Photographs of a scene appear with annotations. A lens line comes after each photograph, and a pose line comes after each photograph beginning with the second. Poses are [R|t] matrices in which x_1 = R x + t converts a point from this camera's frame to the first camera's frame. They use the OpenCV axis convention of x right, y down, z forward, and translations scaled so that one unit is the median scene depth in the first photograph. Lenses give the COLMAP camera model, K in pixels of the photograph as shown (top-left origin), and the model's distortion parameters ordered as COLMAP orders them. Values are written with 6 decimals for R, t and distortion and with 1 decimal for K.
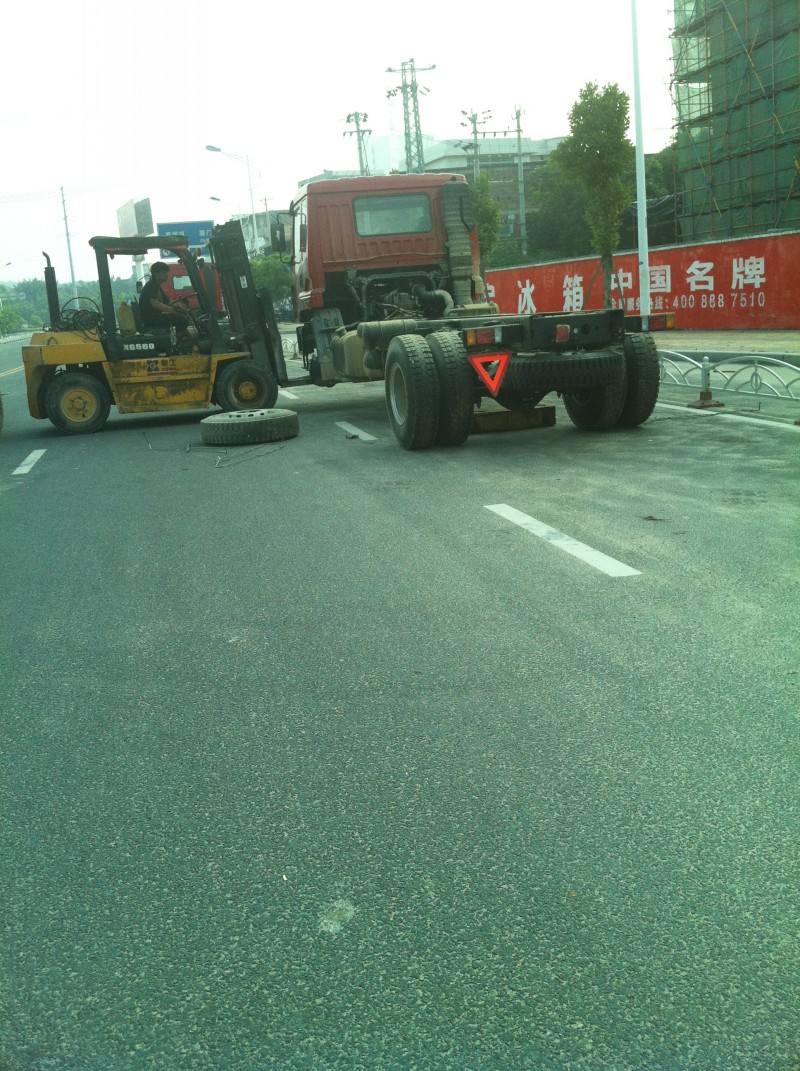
lens RADIAL K [[1041.6, 0, 469.2], [0, 1041.6, 561.9], [0, 0, 1]] dist [0.015746, -0.120327]
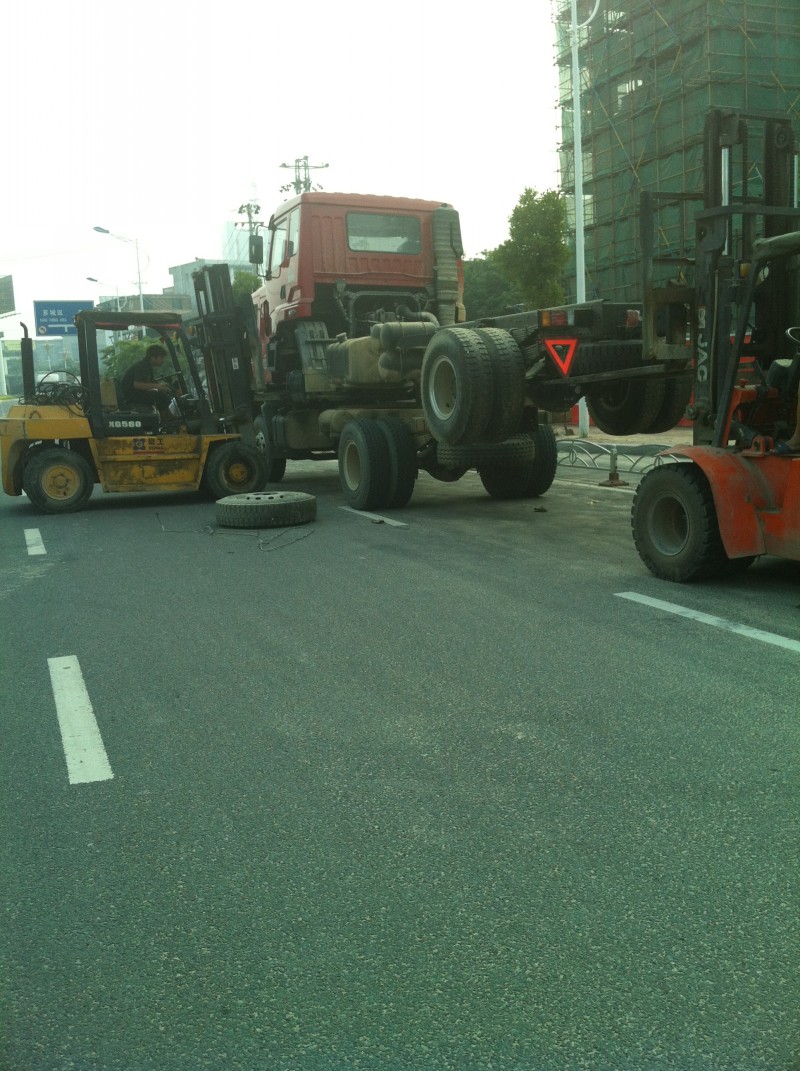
lens RADIAL K [[1038.7, 0, 402.8], [0, 1038.7, 534.3], [0, 0, 1]] dist [0.082085, -0.292037]
pose [[0.991916, 0.018480, 0.125543, -0.181500], [-0.004377, 0.993733, -0.111692, 0.000302], [-0.126820, 0.110239, 0.985781, 0.031672]]
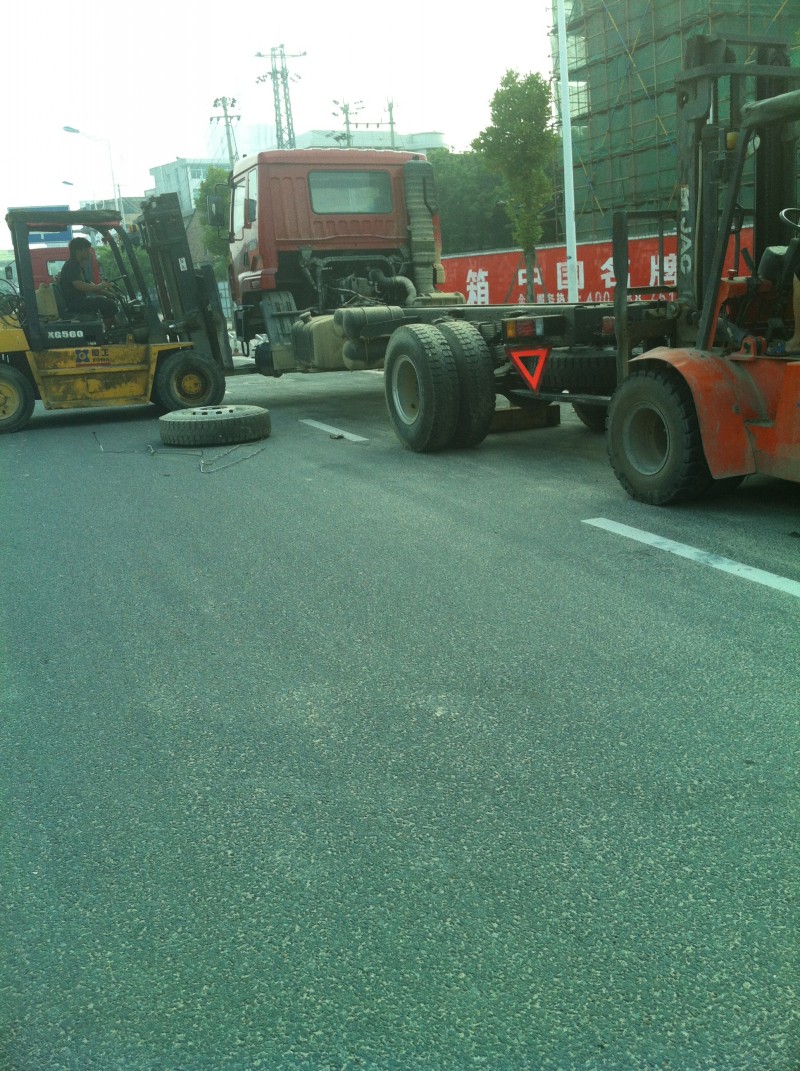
lens RADIAL K [[1033.3, 0, 396.8], [0, 1033.3, 500.8], [0, 0, 1]] dist [0.078135, -0.221869]
pose [[0.993689, -0.002774, 0.112139, -0.137739], [0.008779, 0.998551, -0.053092, -0.015612], [-0.111829, 0.053741, 0.992273, 0.100271]]
